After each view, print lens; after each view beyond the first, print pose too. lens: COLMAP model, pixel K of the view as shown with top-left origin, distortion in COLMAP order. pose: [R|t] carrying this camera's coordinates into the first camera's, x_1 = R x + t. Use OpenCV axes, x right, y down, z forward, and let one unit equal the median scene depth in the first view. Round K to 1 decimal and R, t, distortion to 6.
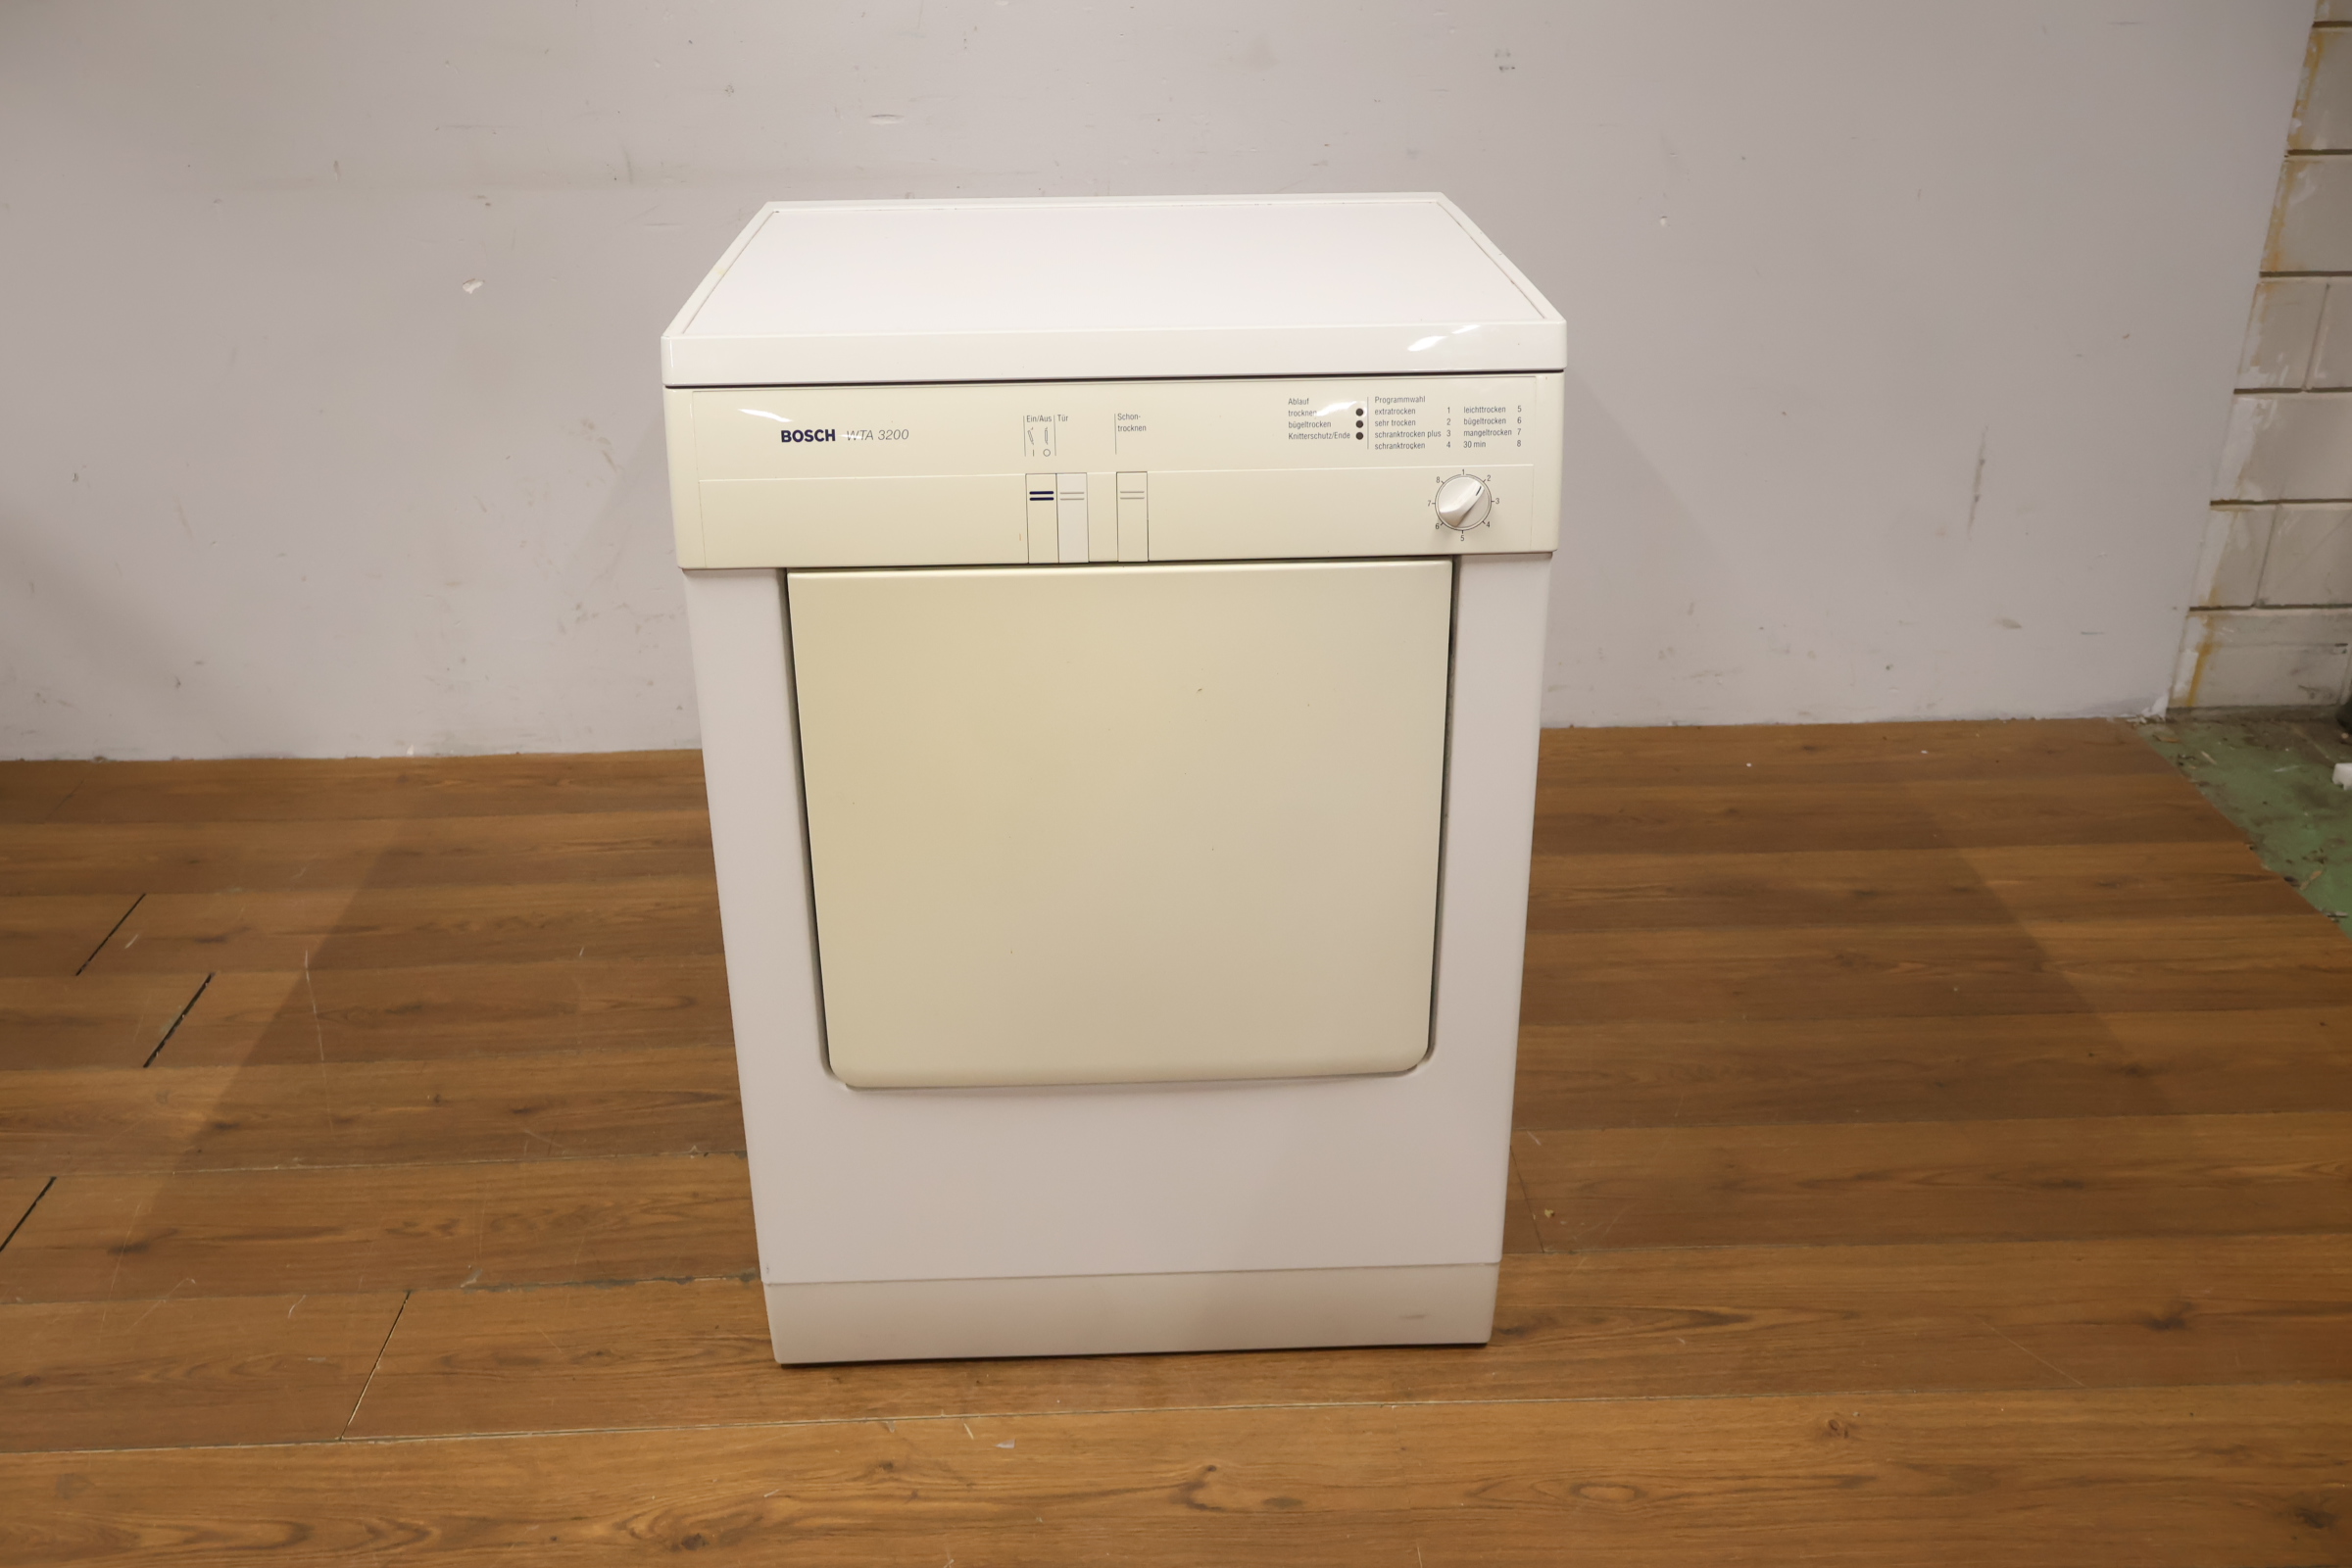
lens RADIAL K [[2131.7, 0, 1170.6], [0, 2131.7, 792.3], [0, 0, 1]] dist [0.004426, -0.002742]
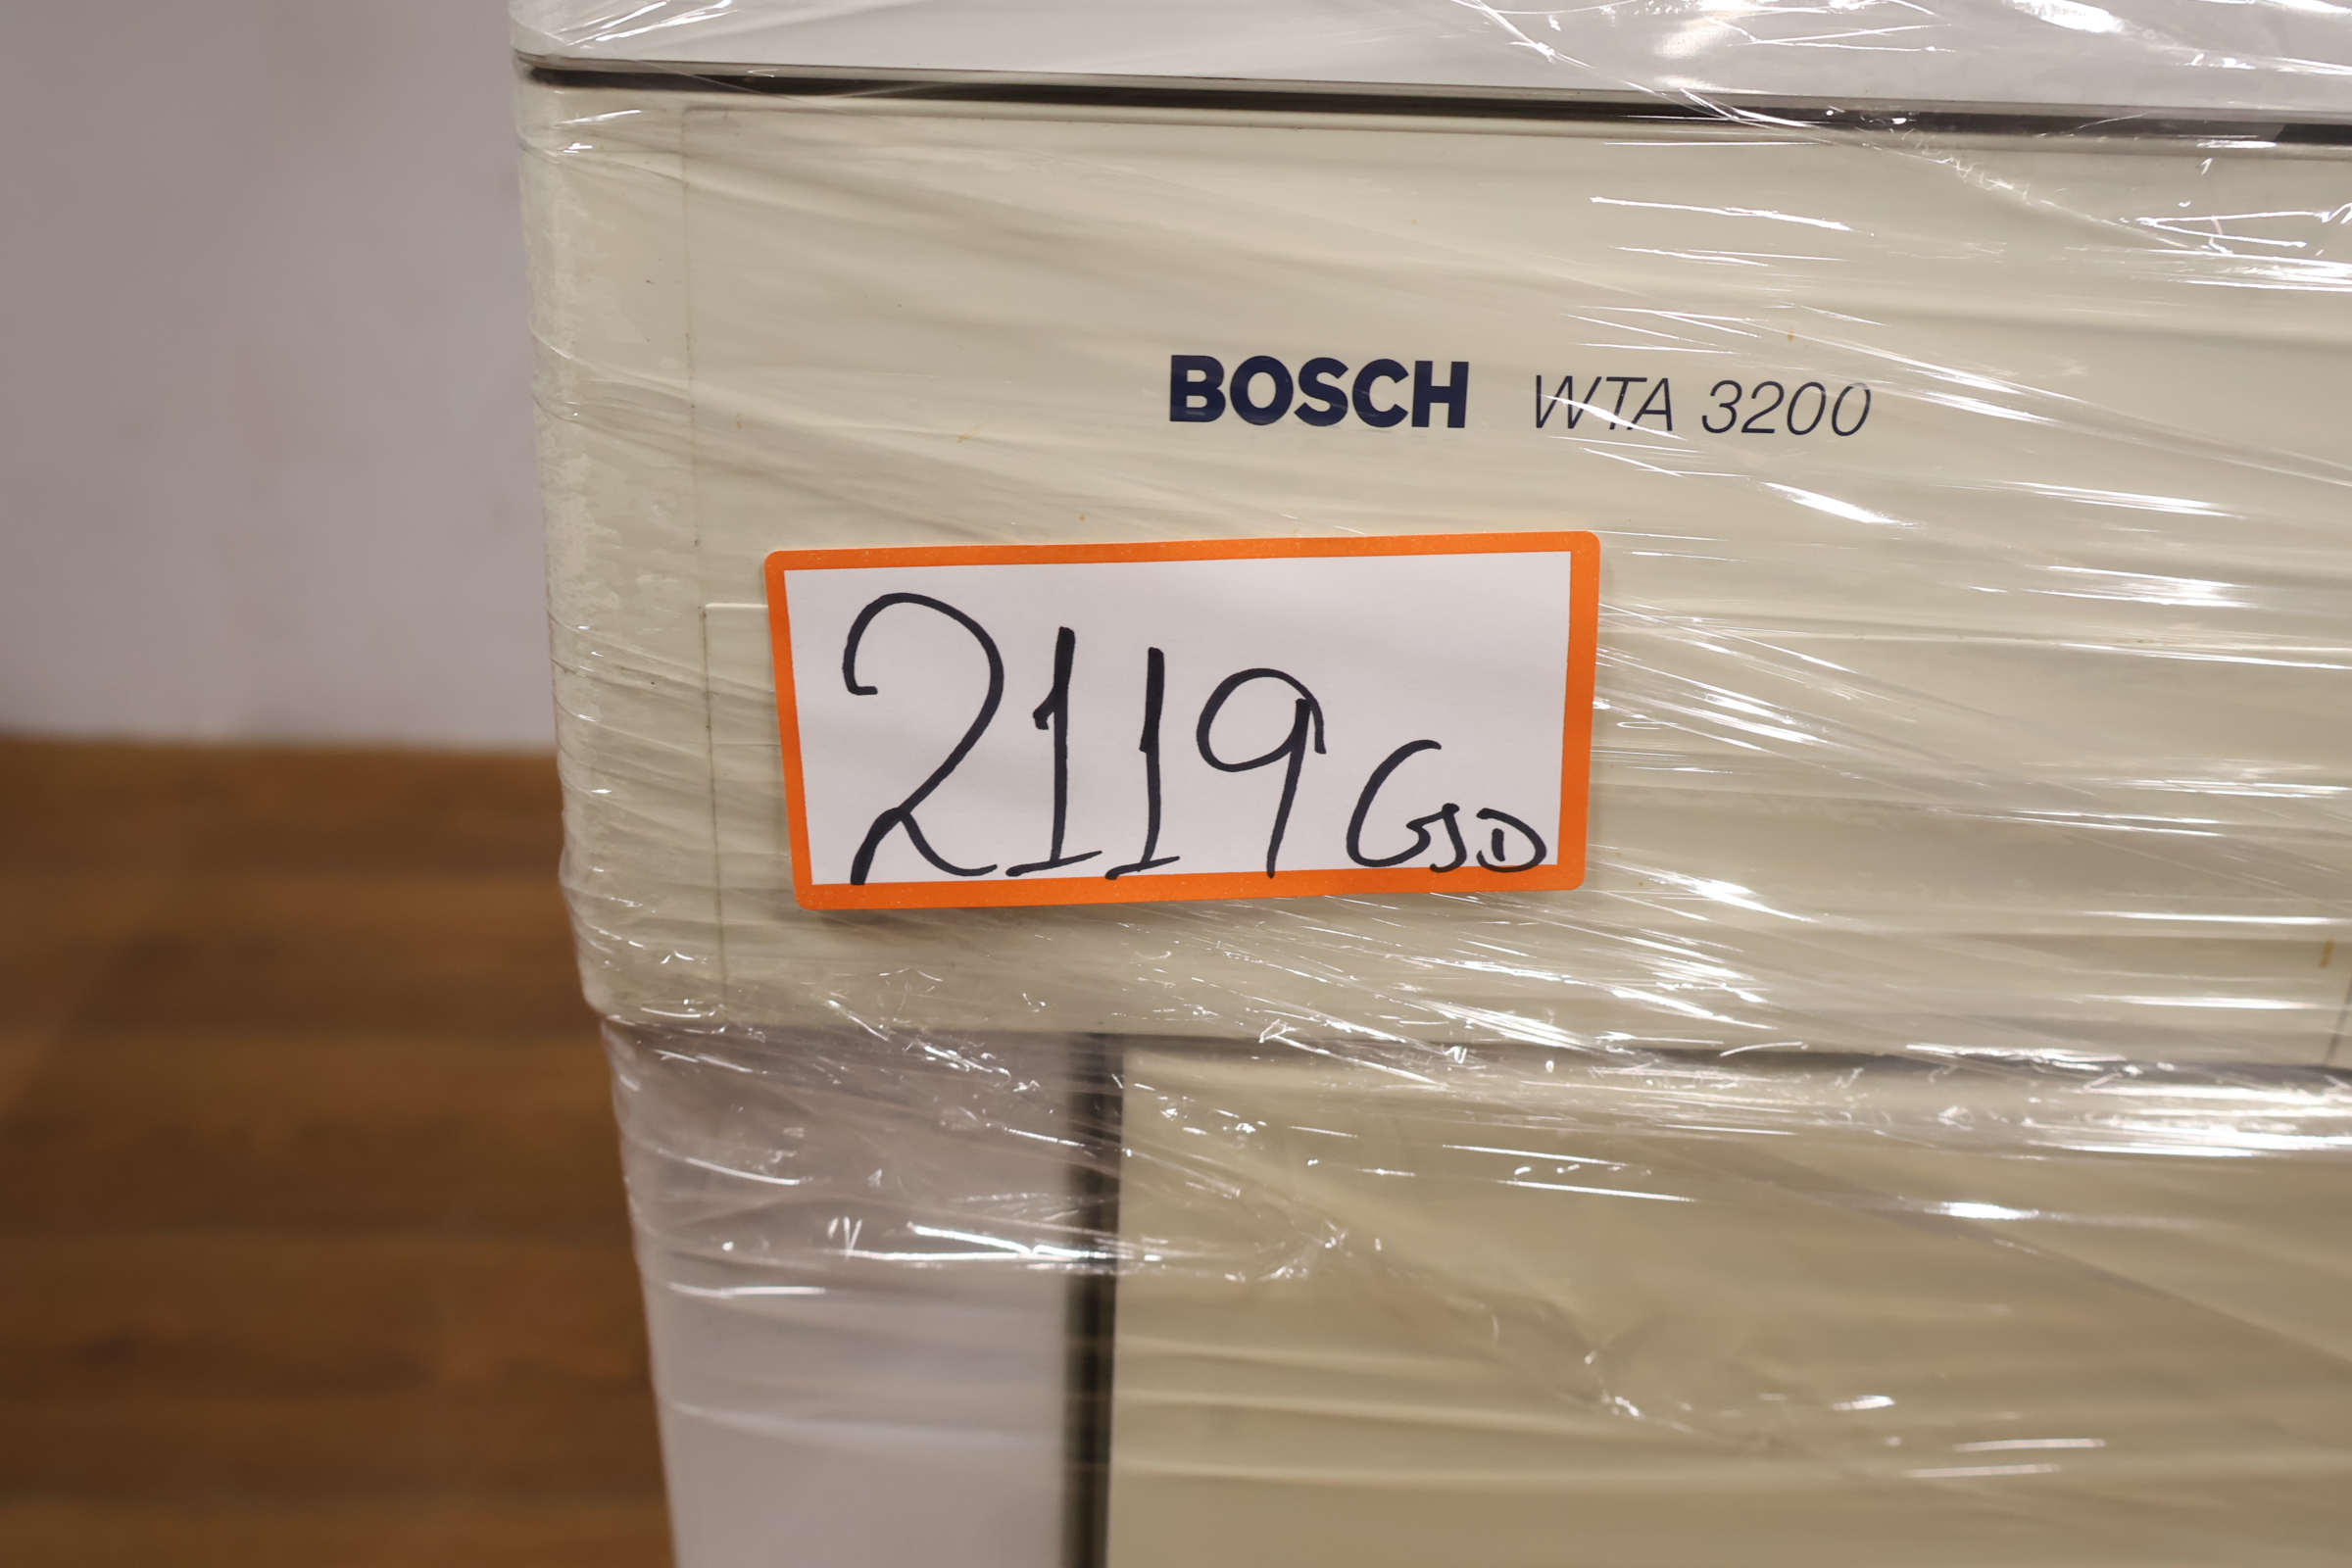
lens RADIAL K [[2204.7, 0, 1180.1], [0, 2204.7, 786.5], [0, 0, 1]] dist [-0.012621, -0.006215]
pose [[0.998516, 0.054446, -0.001372, -0.114229], [-0.054094, 0.994361, 0.091218, -0.095643], [0.006331, -0.091008, 0.995830, 0.516286]]
